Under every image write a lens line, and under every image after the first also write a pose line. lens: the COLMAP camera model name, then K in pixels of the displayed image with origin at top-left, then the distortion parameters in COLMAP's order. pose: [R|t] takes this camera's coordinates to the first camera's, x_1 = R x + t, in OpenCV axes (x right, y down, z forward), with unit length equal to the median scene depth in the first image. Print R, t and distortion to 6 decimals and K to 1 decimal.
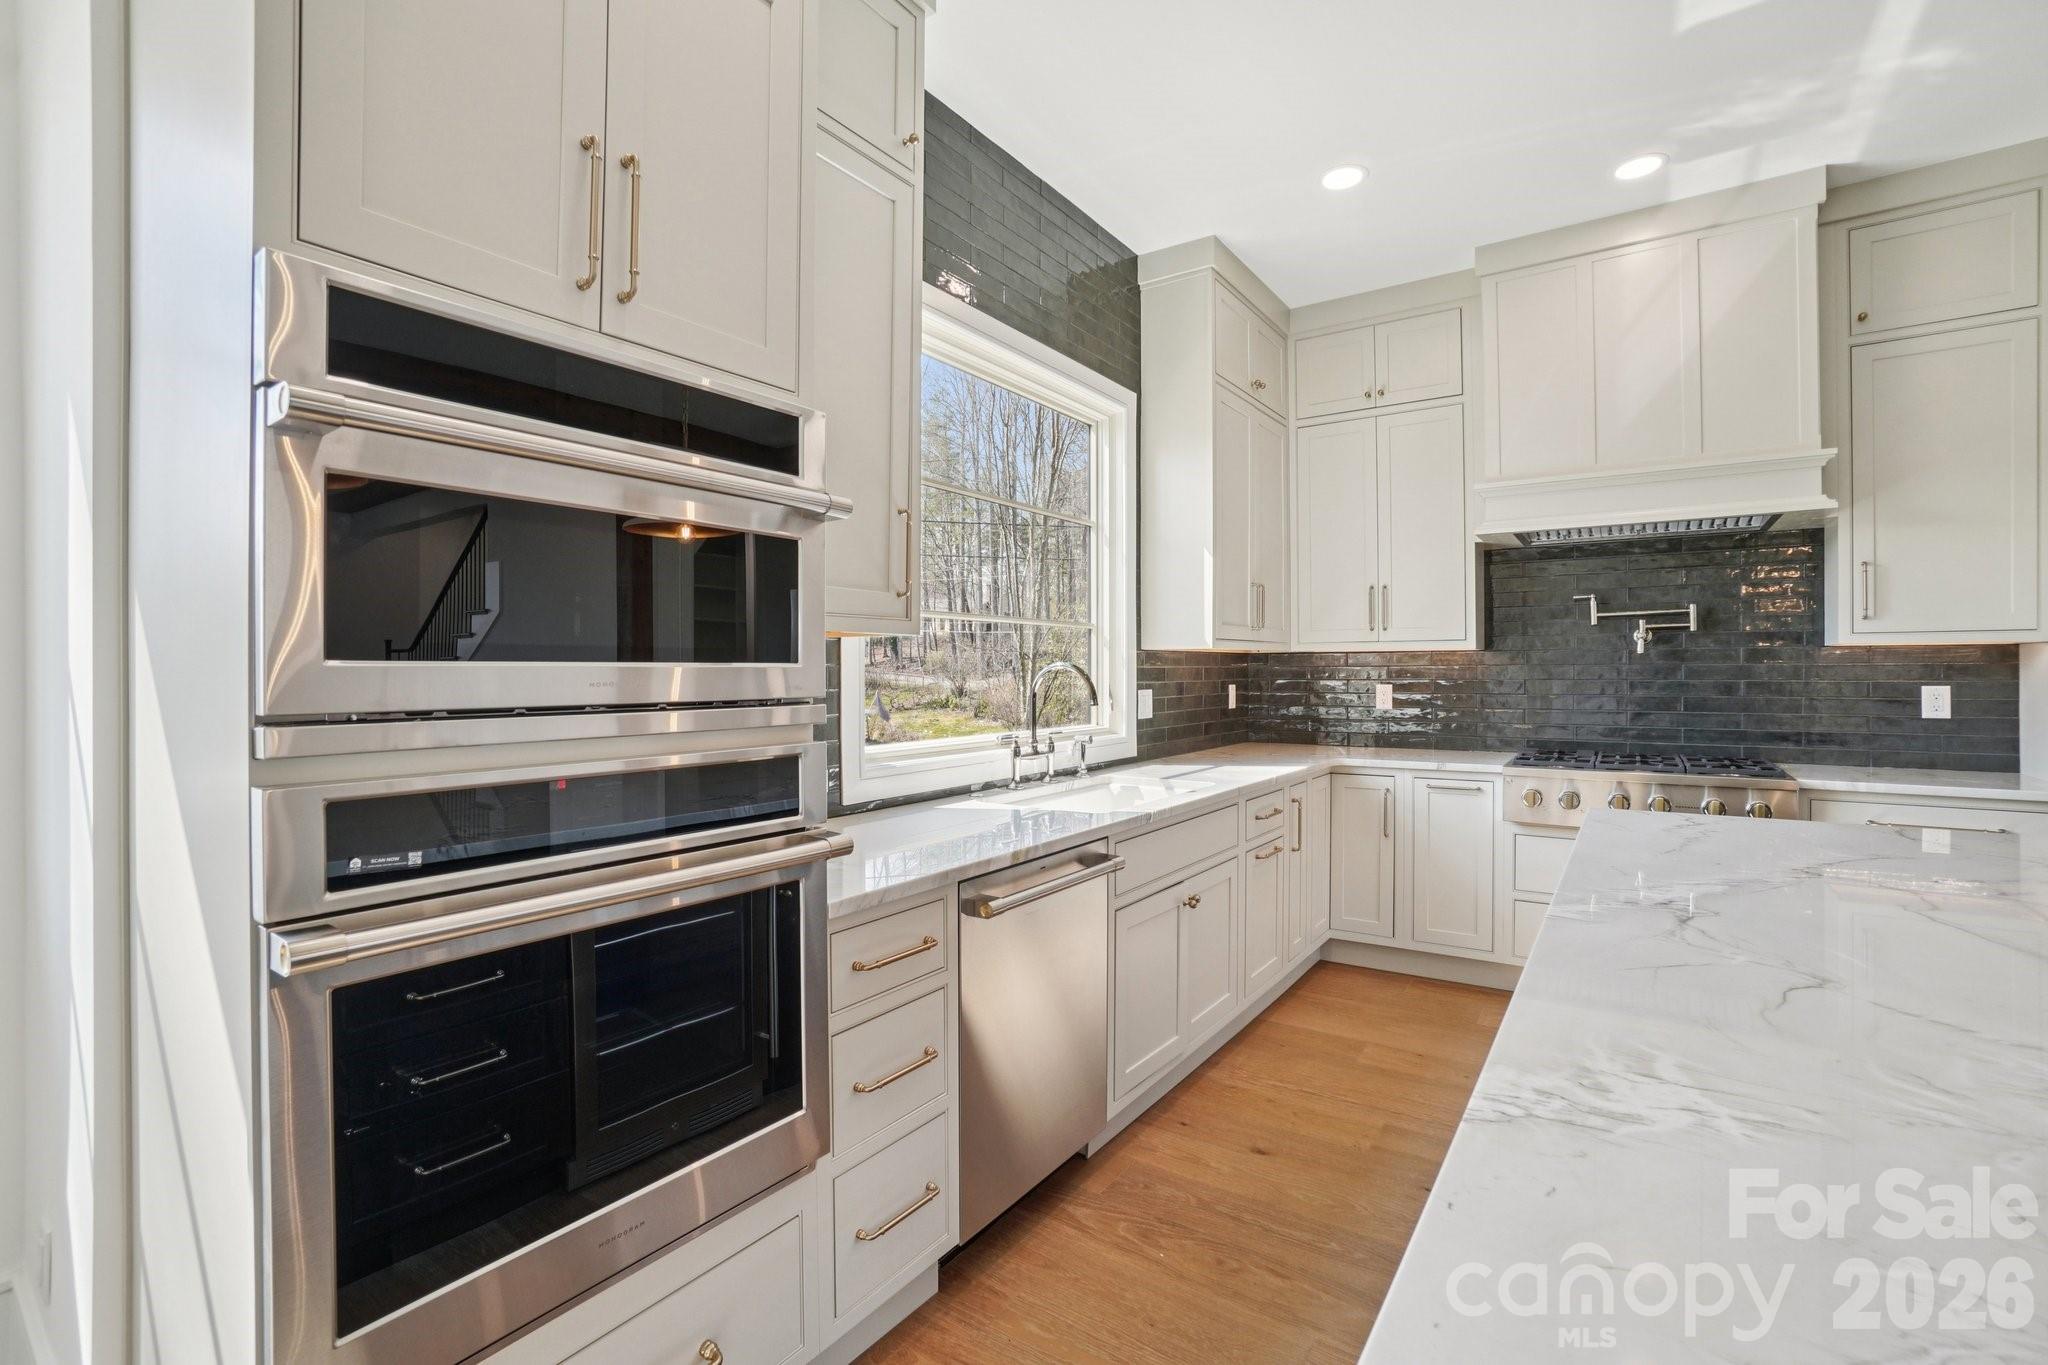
lens RADIAL K [[894.8, 0, 1013.0], [0, 894.8, 672.4], [0, 0, 1]] dist [-0.027932, 0.007612]
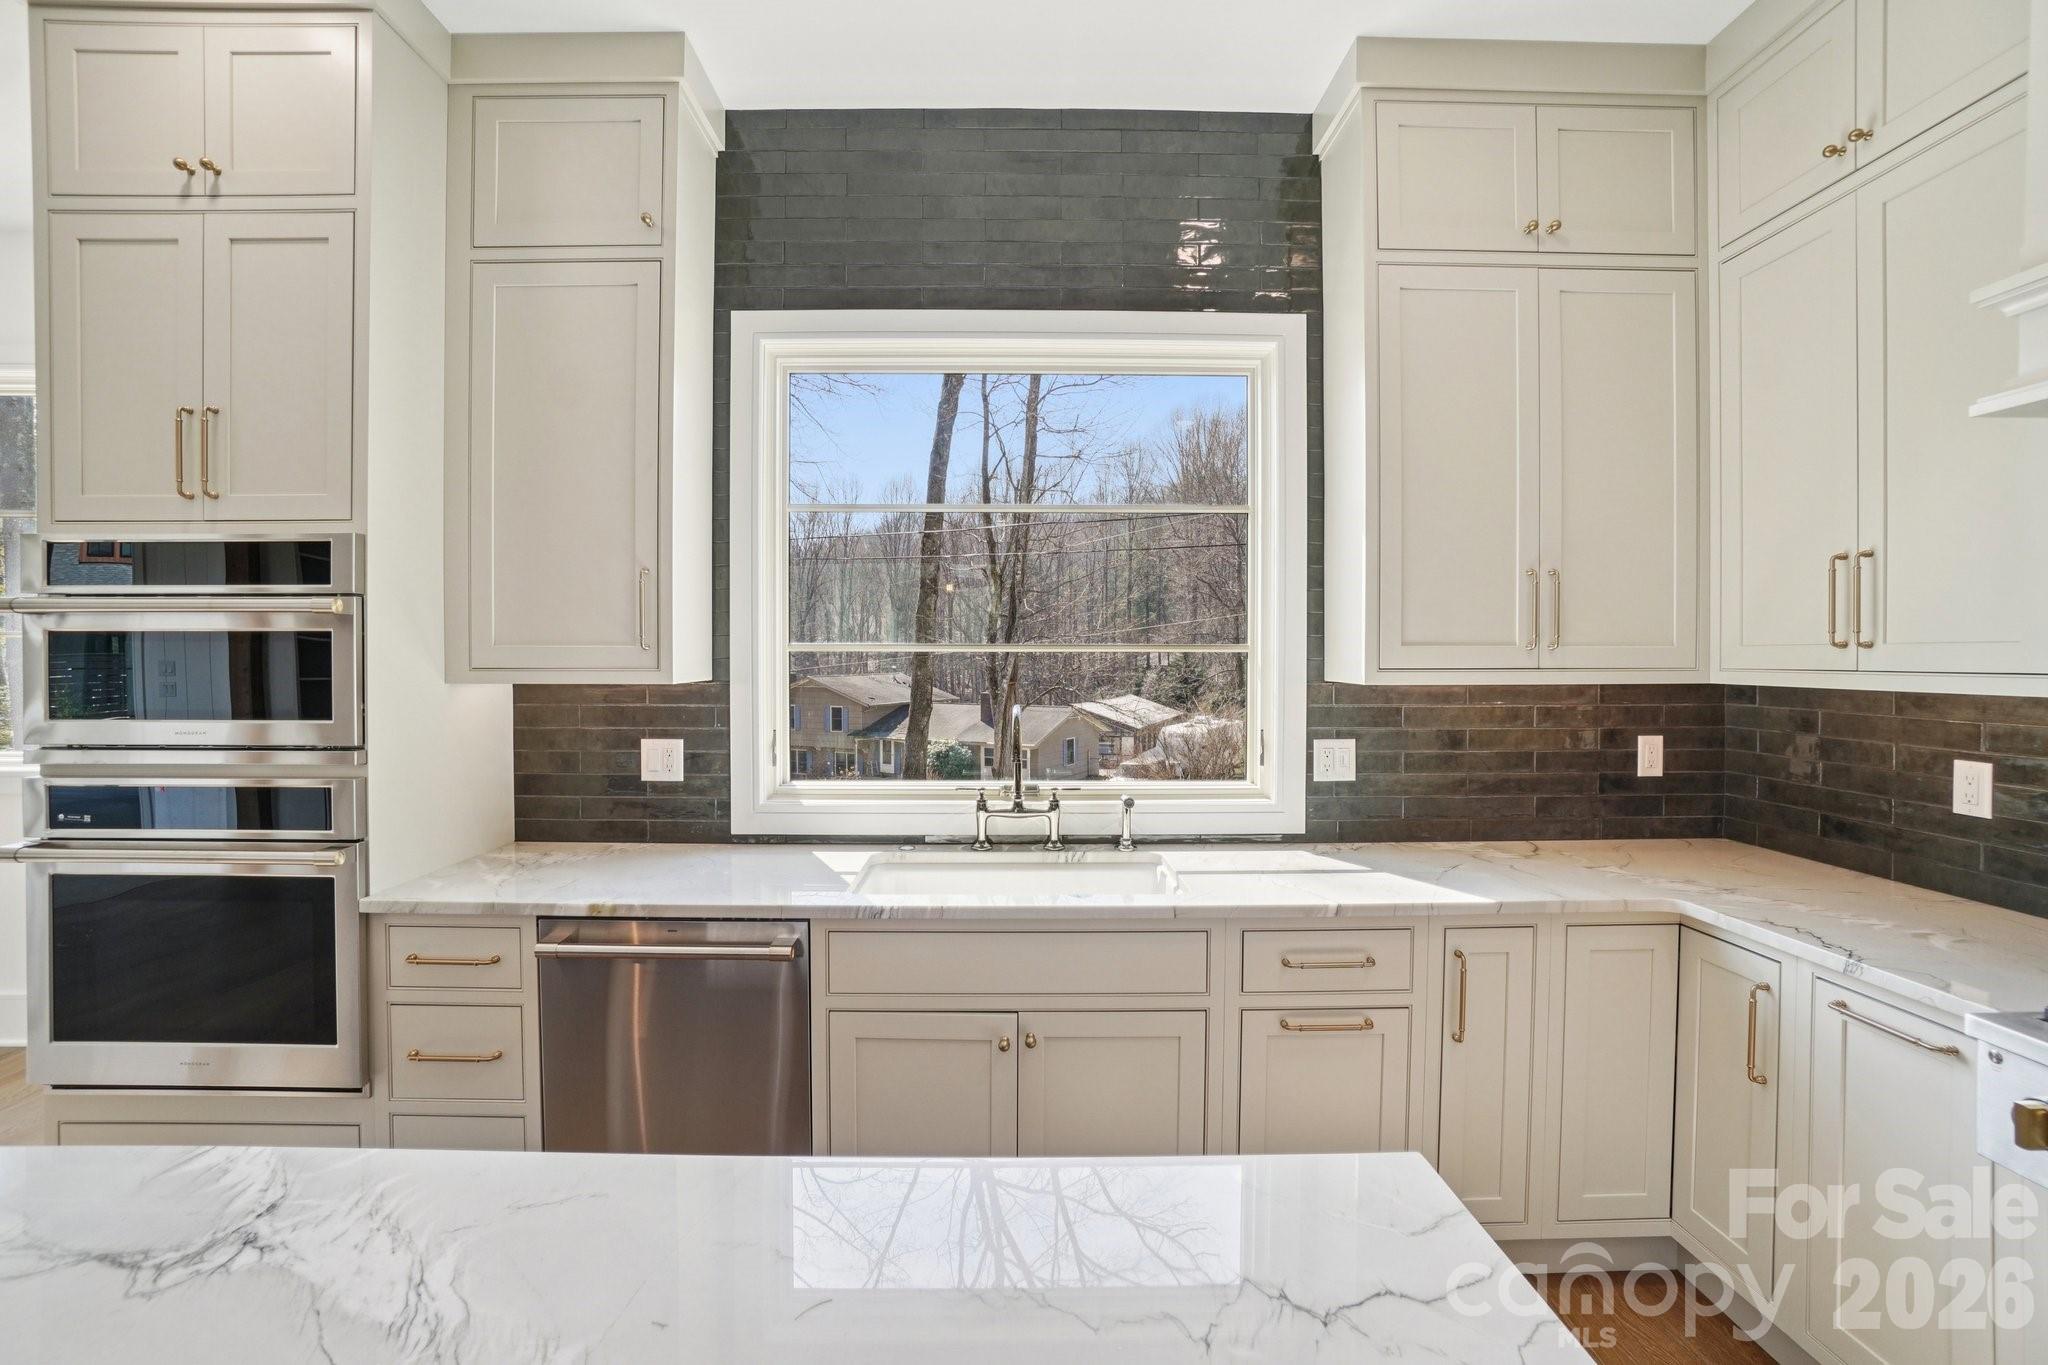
lens RADIAL K [[894.8, 0, 1001.4], [0, 894.8, 666.0], [0, 0, 1]] dist [-0.027932, 0.007612]
pose [[0.582253, 0.017745, -0.812814, 0.575661], [-0.004914, 0.999820, 0.018308, -0.050299], [0.812993, -0.006666, 0.582235, 0.410169]]
